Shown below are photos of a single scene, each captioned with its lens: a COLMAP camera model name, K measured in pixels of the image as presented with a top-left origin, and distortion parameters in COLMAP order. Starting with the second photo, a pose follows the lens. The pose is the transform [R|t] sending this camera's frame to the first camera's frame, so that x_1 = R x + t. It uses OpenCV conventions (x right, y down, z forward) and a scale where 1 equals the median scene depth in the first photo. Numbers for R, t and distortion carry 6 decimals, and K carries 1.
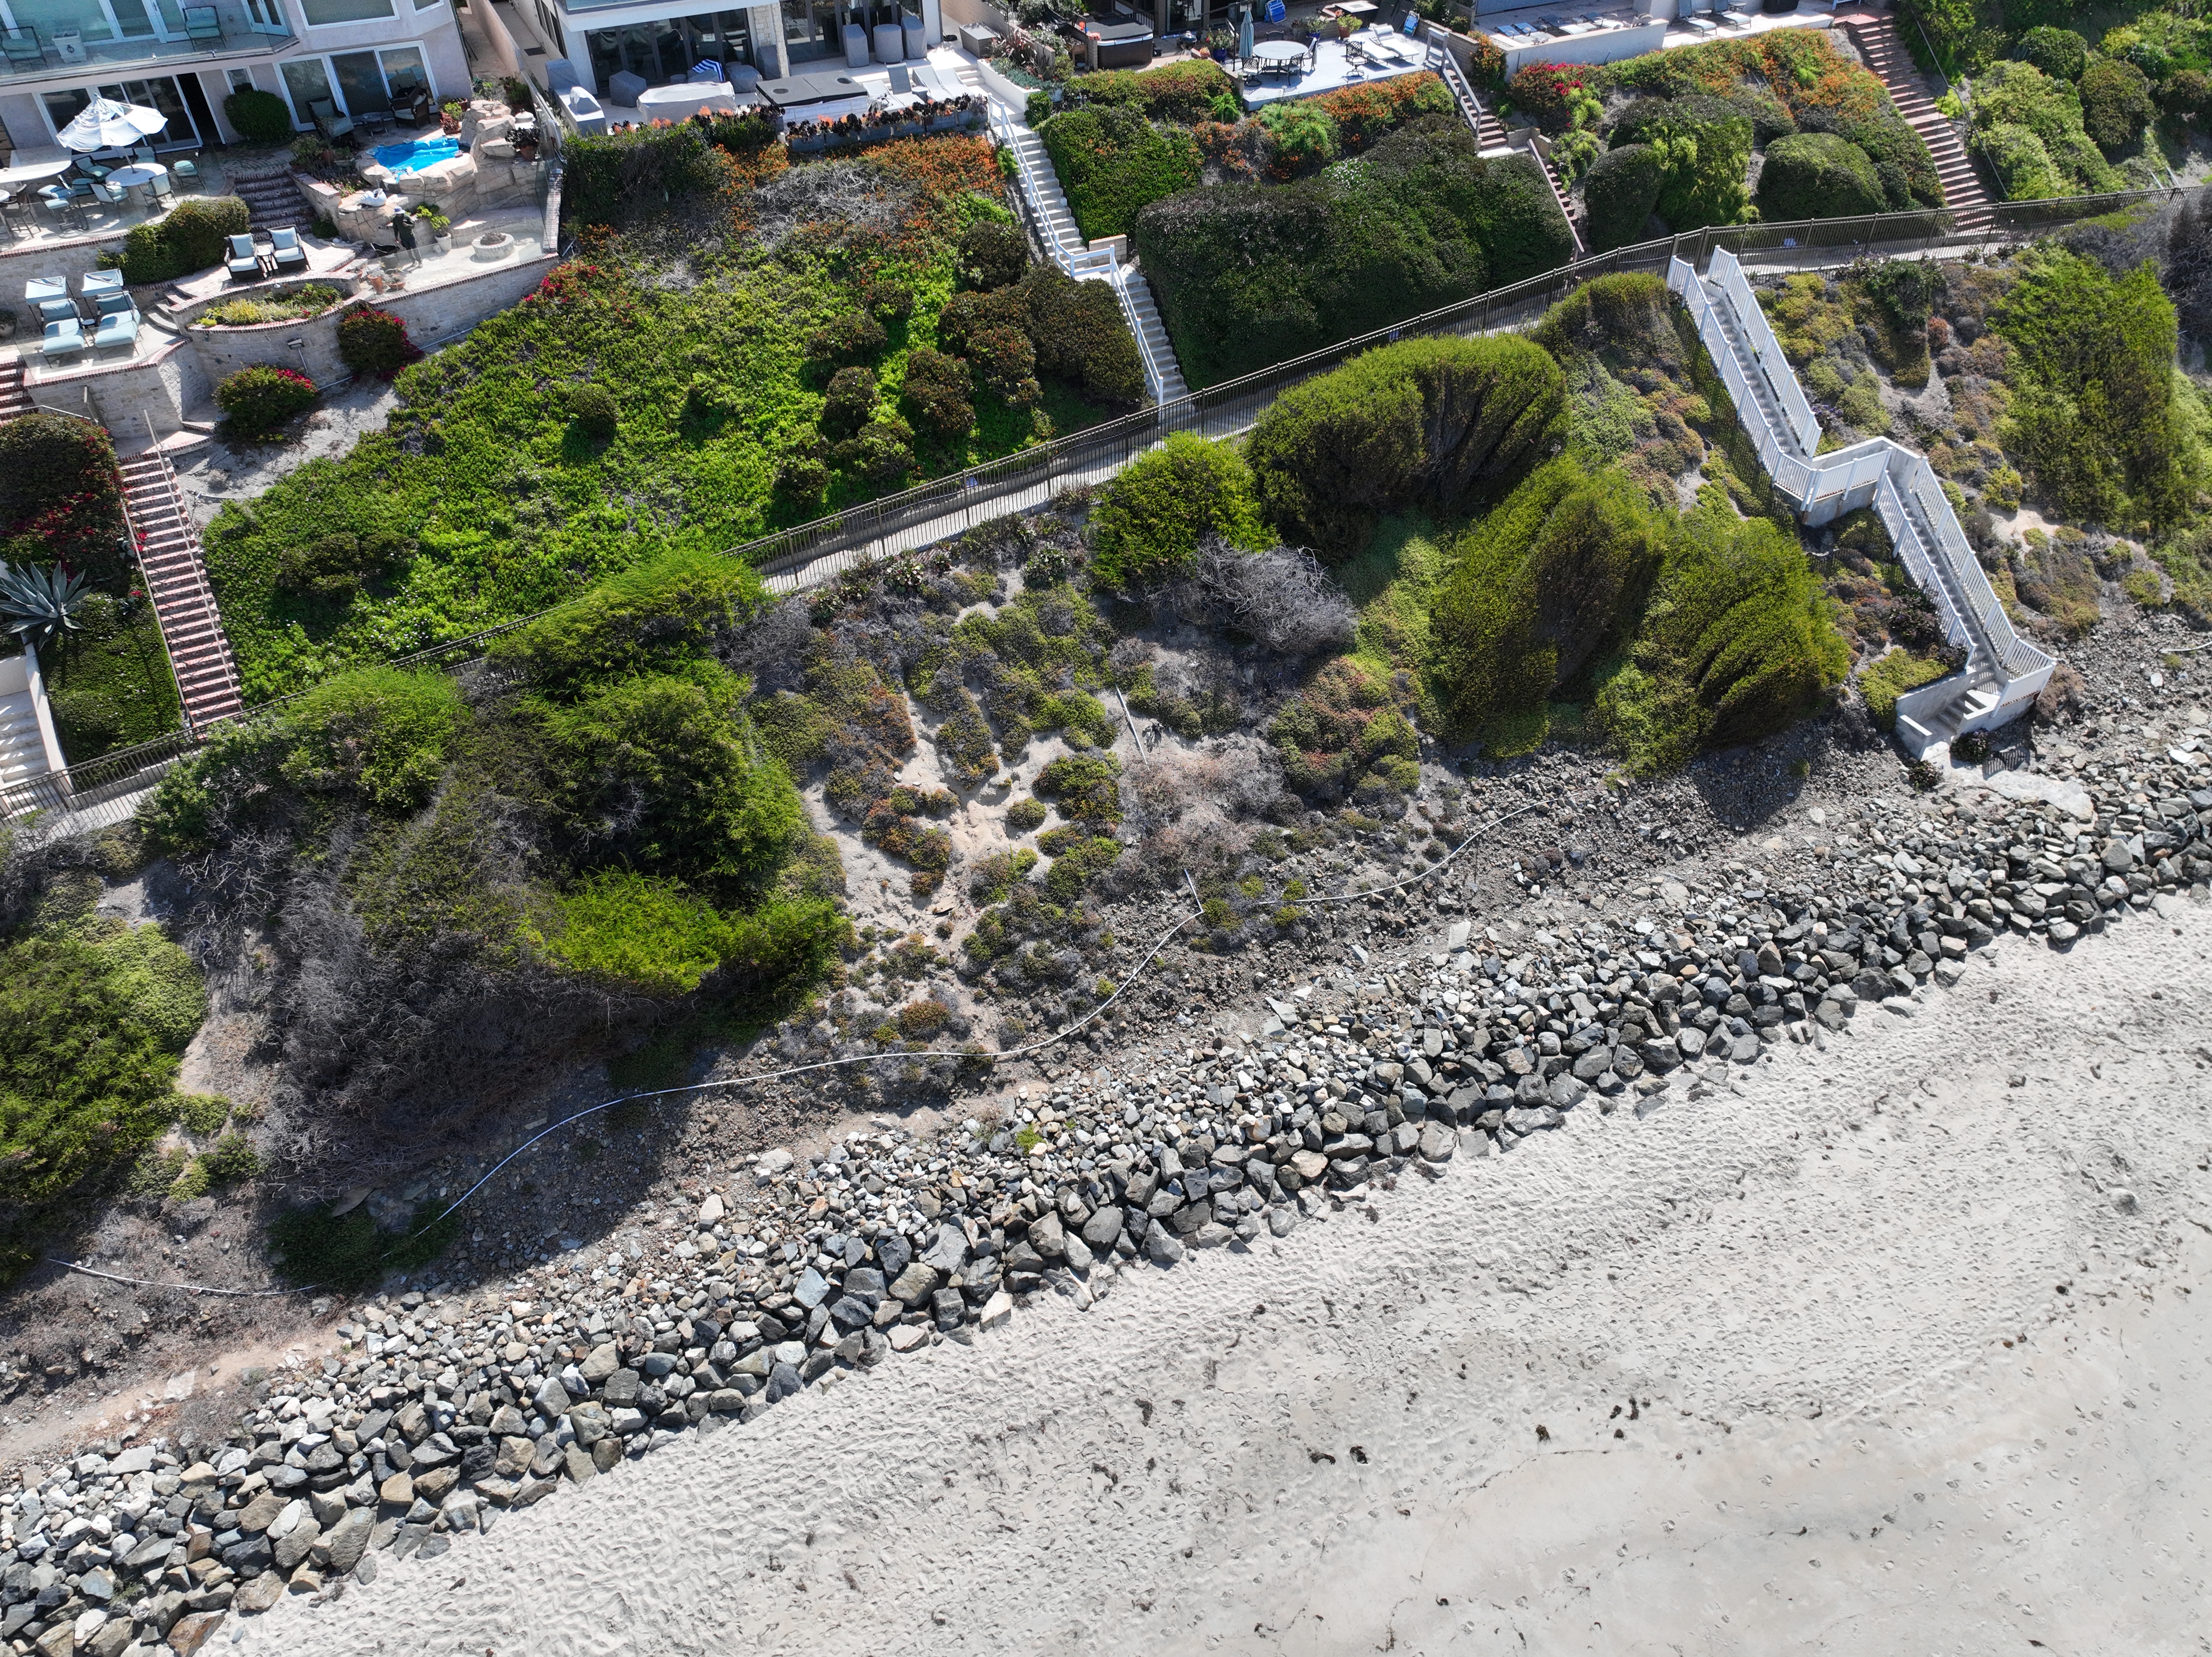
lens RADIAL K [[1555.4, 0, 1110.9], [0, 1555.4, 799.4], [0, 0, 1]] dist [0.000180, 0.004419]
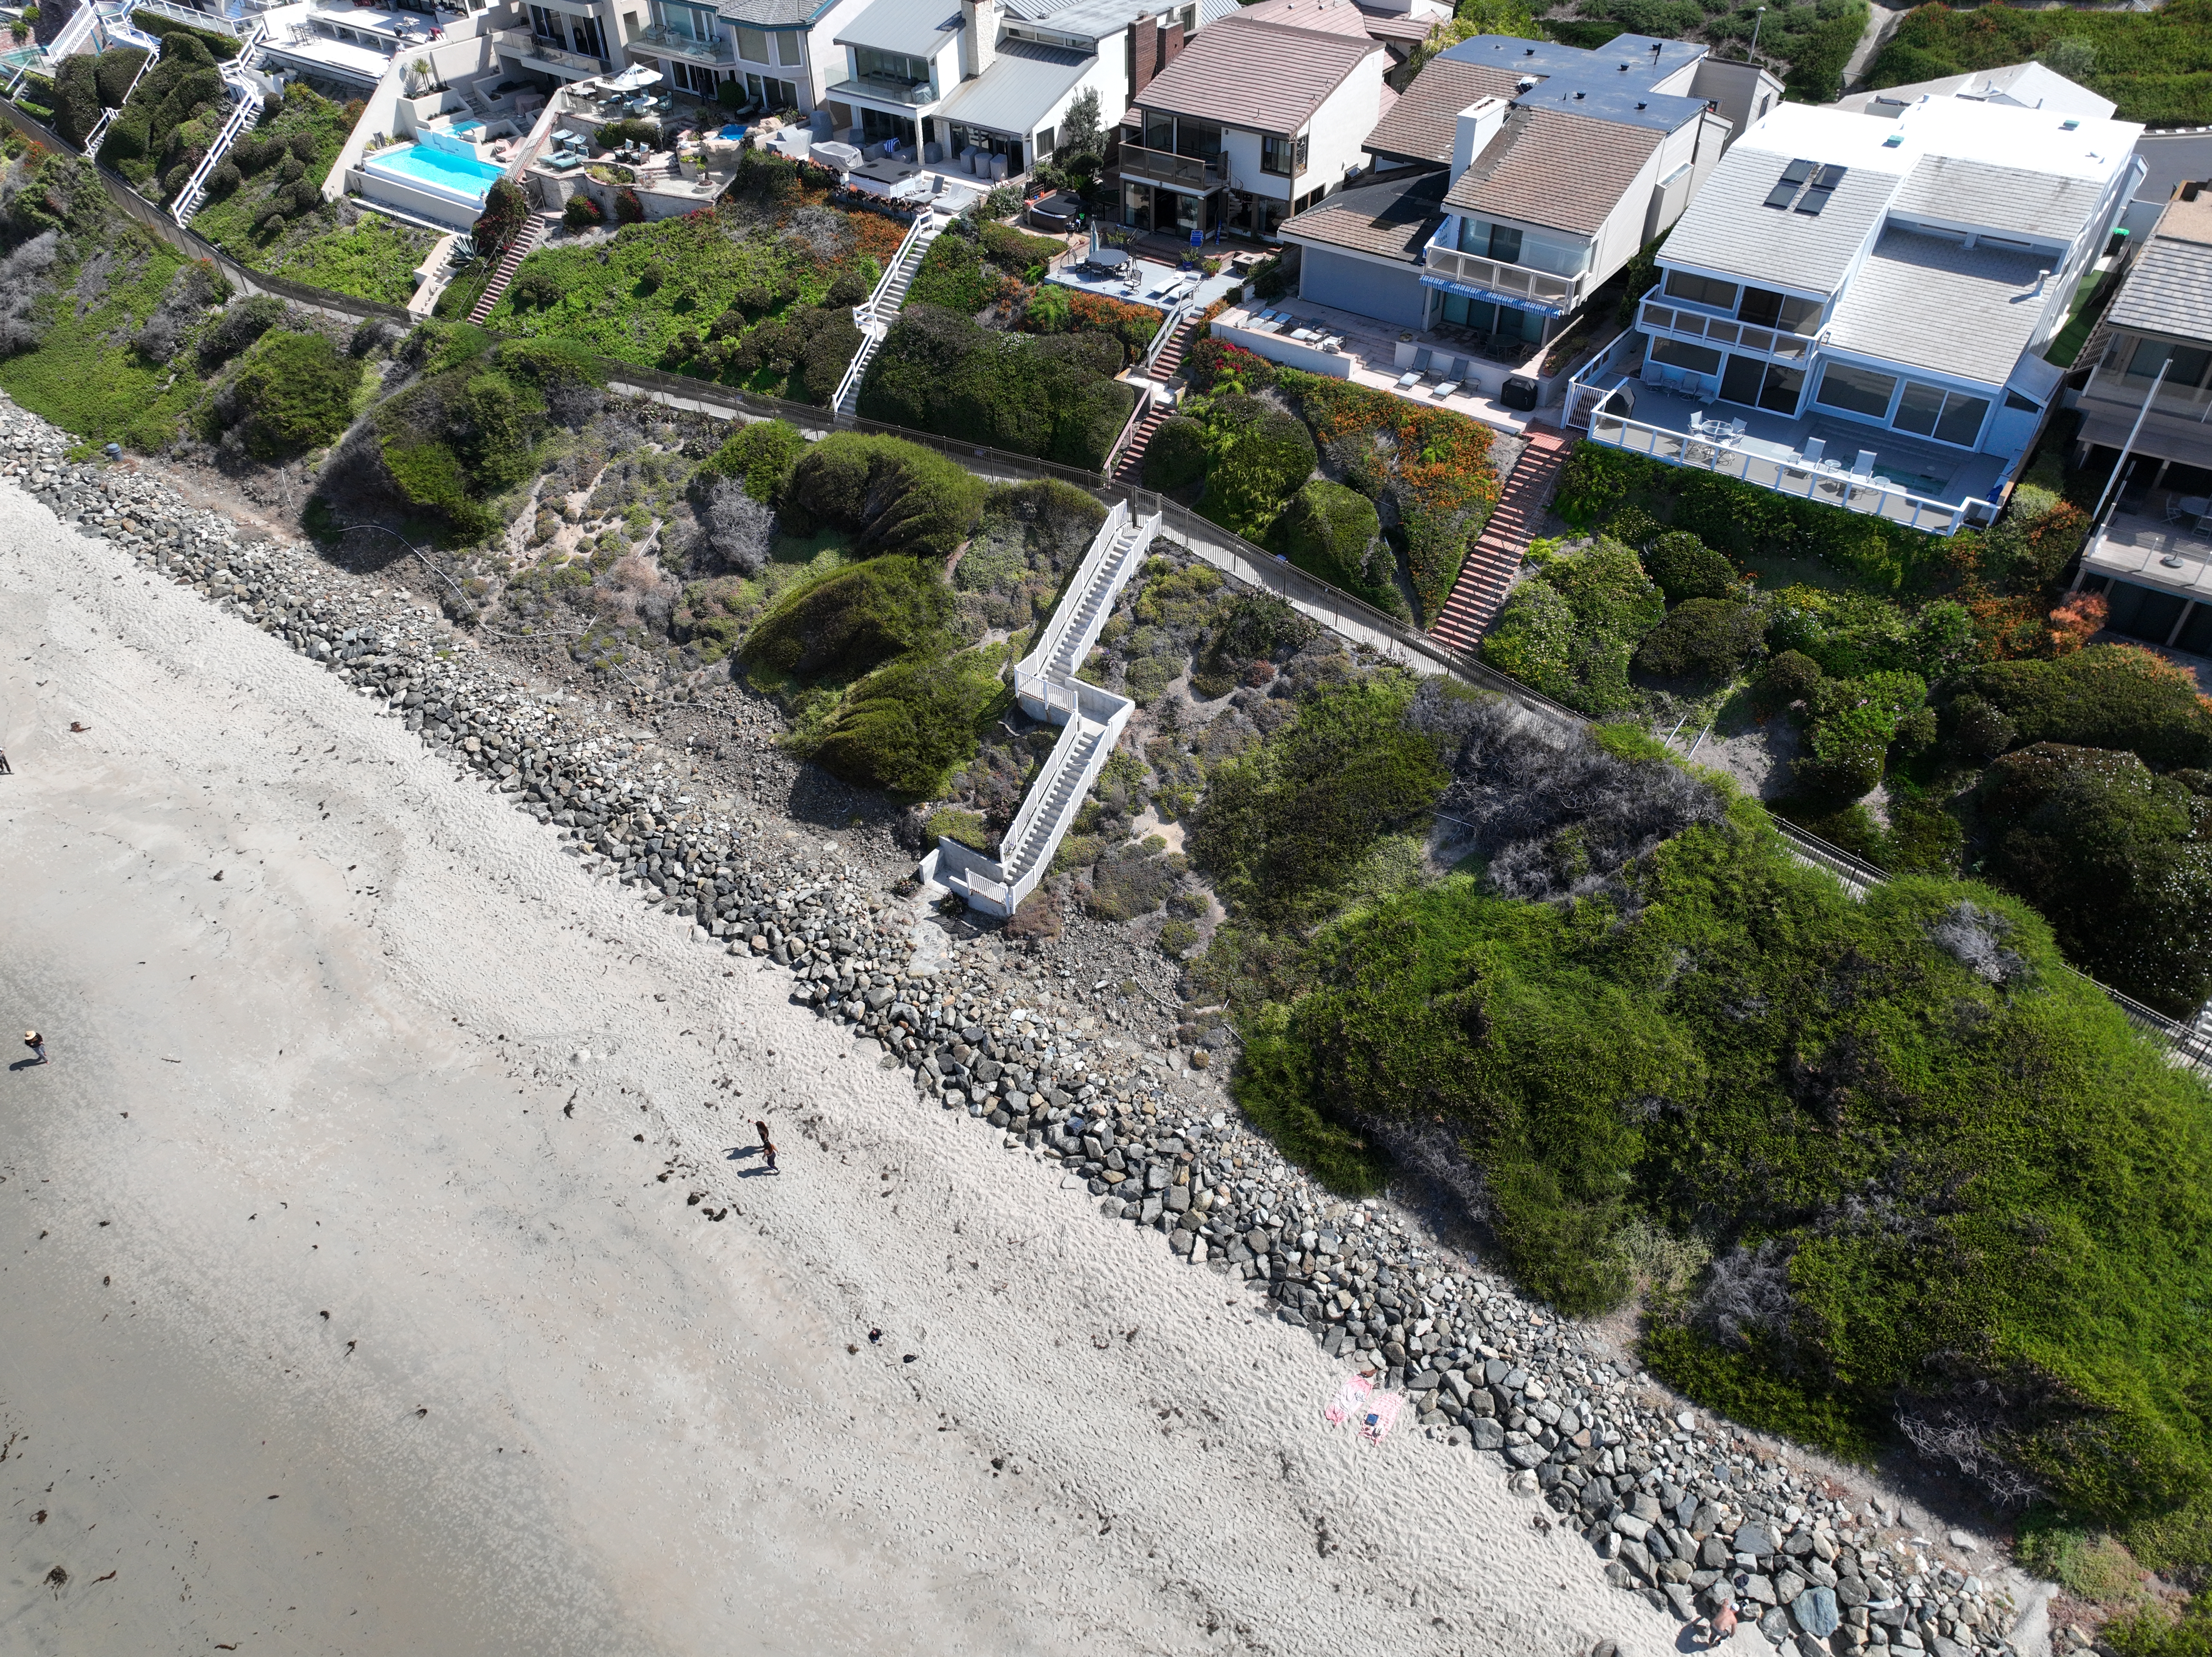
lens RADIAL K [[1555.4, 0, 1110.9], [0, 1555.4, 799.4], [0, 0, 1]] dist [0.000180, 0.004419]
pose [[0.486863, 0.574187, -0.658236, 1.650213], [-0.572127, 0.779055, 0.256407, -0.589315], [0.660027, 0.251759, 0.707800, 0.185215]]
